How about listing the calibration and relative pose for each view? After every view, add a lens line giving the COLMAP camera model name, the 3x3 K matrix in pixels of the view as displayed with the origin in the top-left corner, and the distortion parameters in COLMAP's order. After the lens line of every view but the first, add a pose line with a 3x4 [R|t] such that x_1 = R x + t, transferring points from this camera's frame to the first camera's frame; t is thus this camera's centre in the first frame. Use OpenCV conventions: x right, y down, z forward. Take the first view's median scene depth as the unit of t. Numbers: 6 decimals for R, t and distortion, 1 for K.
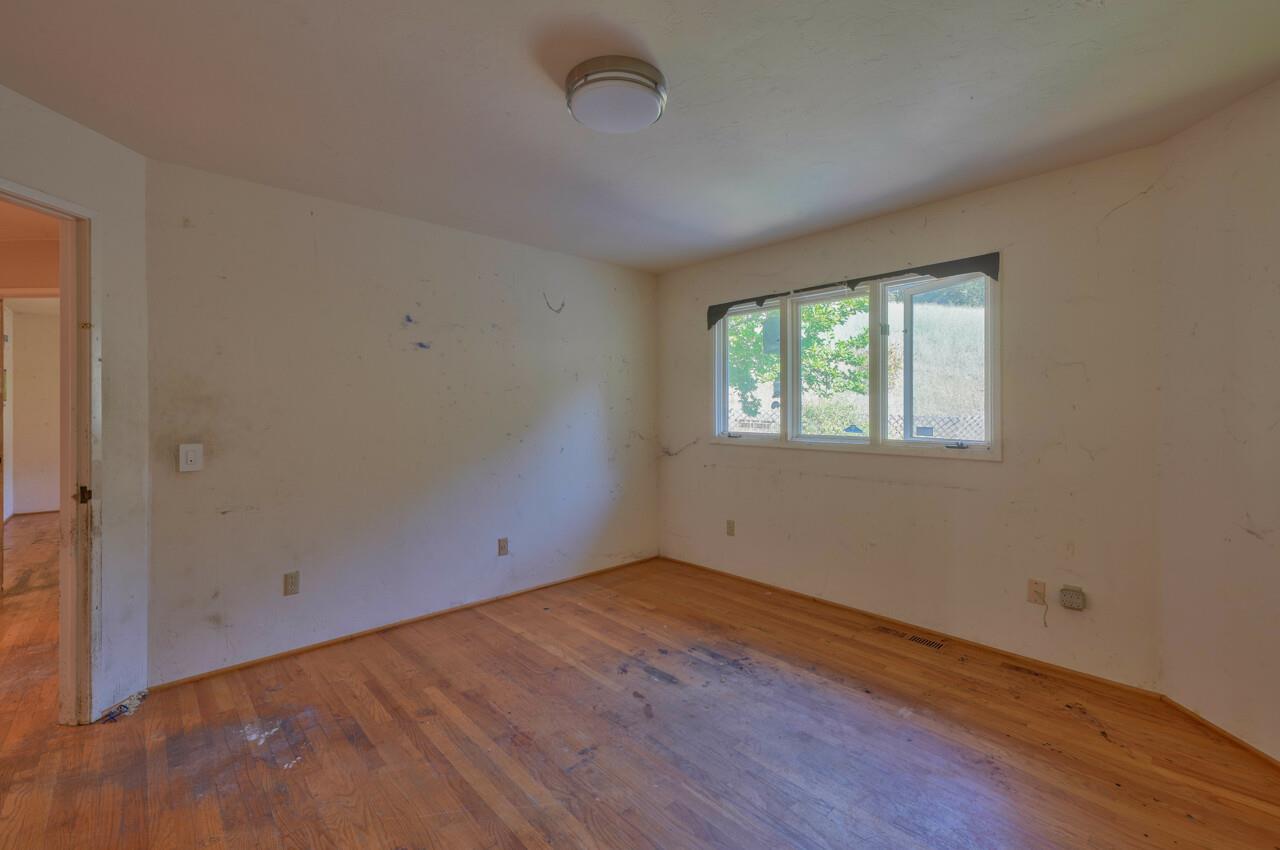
lens RADIAL K [[522.4, 0, 638.4], [0, 522.4, 408.2], [0, 0, 1]] dist [0.001219, -0.000335]
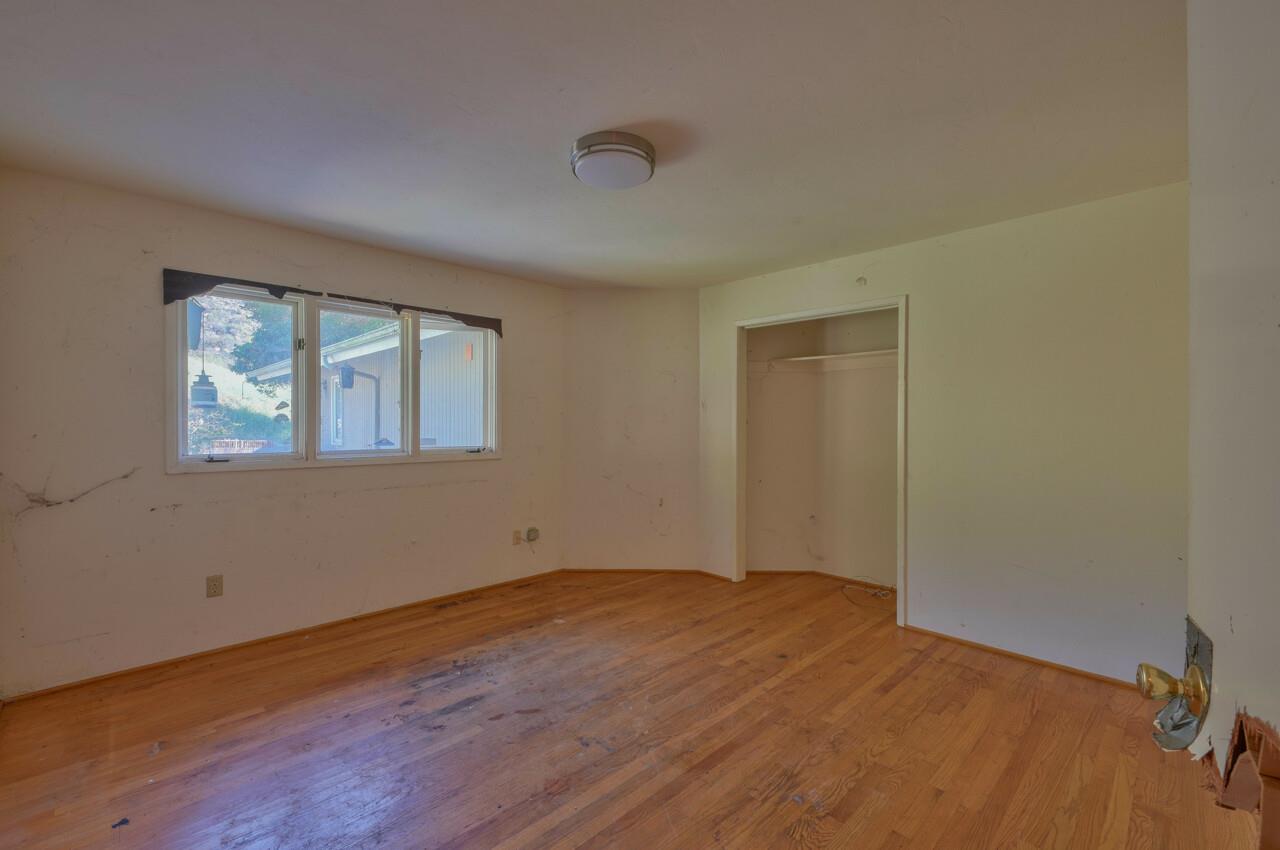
lens RADIAL K [[492.5, 0, 646.2], [0, 492.5, 426.6], [0, 0, 1]] dist [0.000313, -0.000137]
pose [[0.013703, -0.005514, 0.999891, -0.731322], [-0.005981, 0.999966, 0.005596, -0.001258], [-0.999888, -0.006057, 0.013669, 0.568525]]
